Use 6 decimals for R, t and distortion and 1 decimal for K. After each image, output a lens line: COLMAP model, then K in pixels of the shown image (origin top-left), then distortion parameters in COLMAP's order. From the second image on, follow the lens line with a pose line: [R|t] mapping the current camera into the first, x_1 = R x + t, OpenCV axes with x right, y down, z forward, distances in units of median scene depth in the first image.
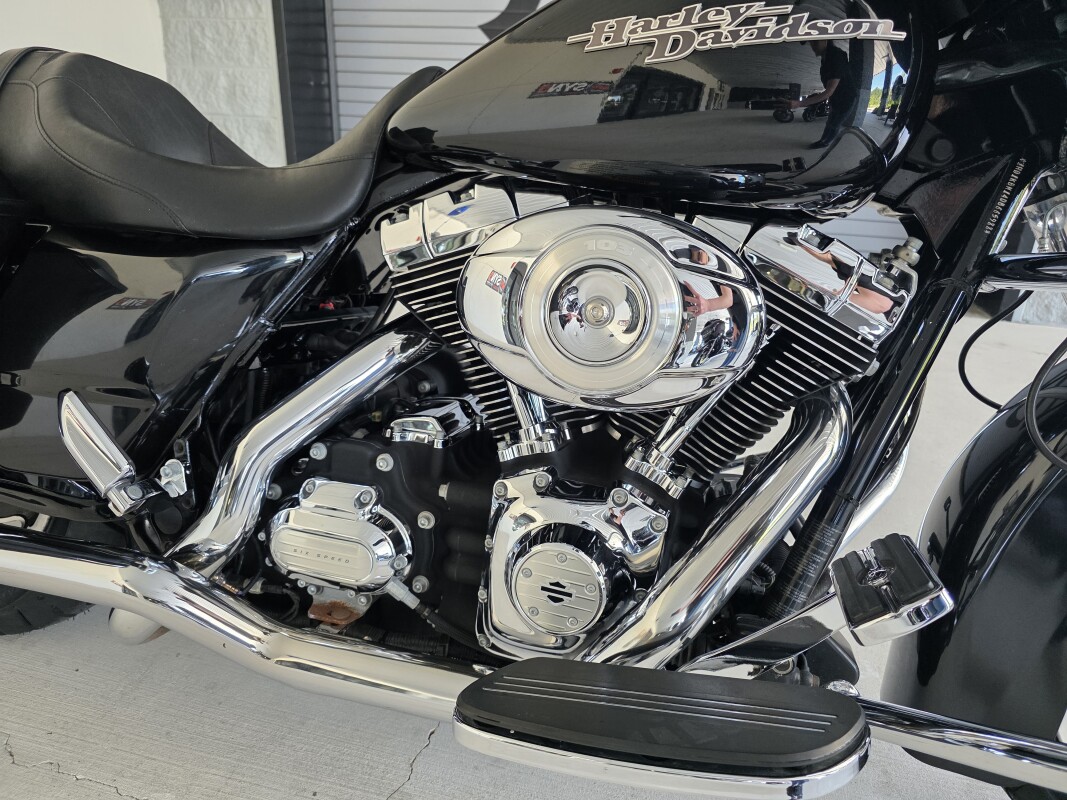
lens RADIAL K [[749.7, 0, 533.5], [0, 749.7, 400.0], [0, 0, 1]] dist [0.000165, -0.000116]
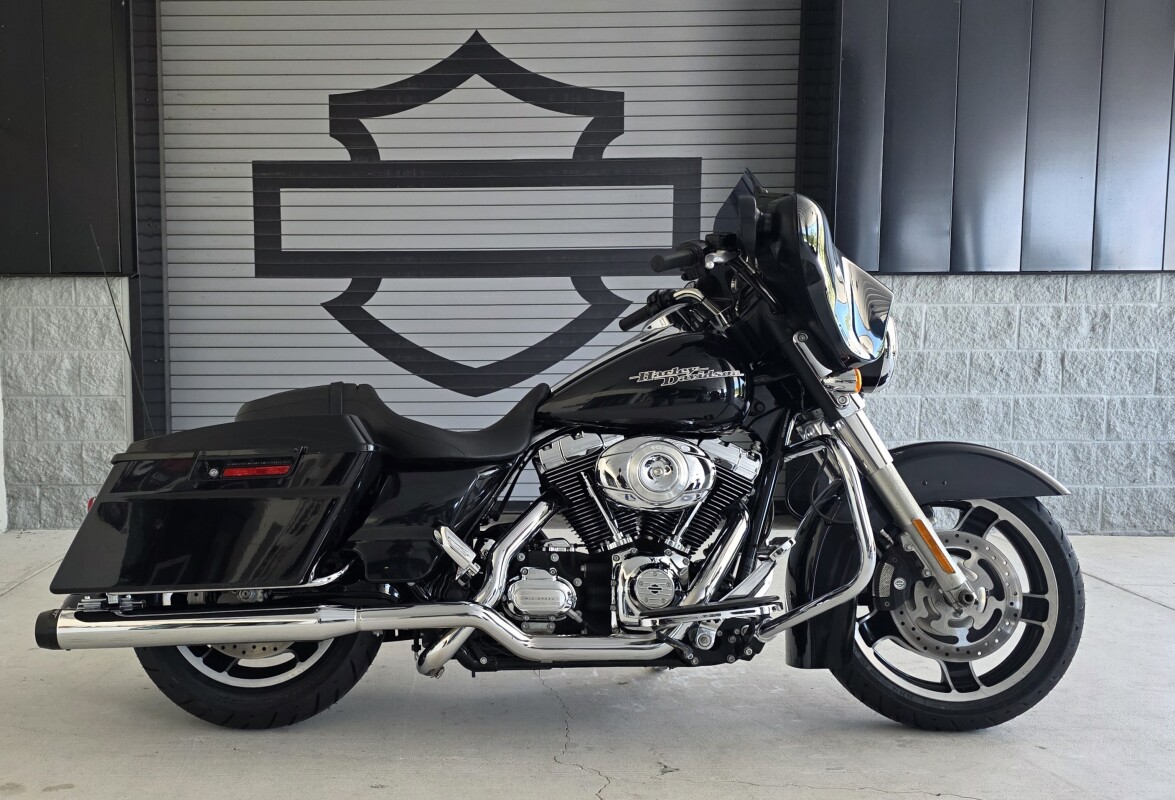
lens RADIAL K [[857.7, 0, 543.0], [0, 857.7, 399.6], [0, 0, 1]] dist [0.052457, -0.001695]
pose [[0.966814, -0.052459, 0.250039, -0.820763], [0.130191, 0.943248, -0.305506, 0.402272], [-0.219822, 0.327921, 0.918774, -1.402746]]
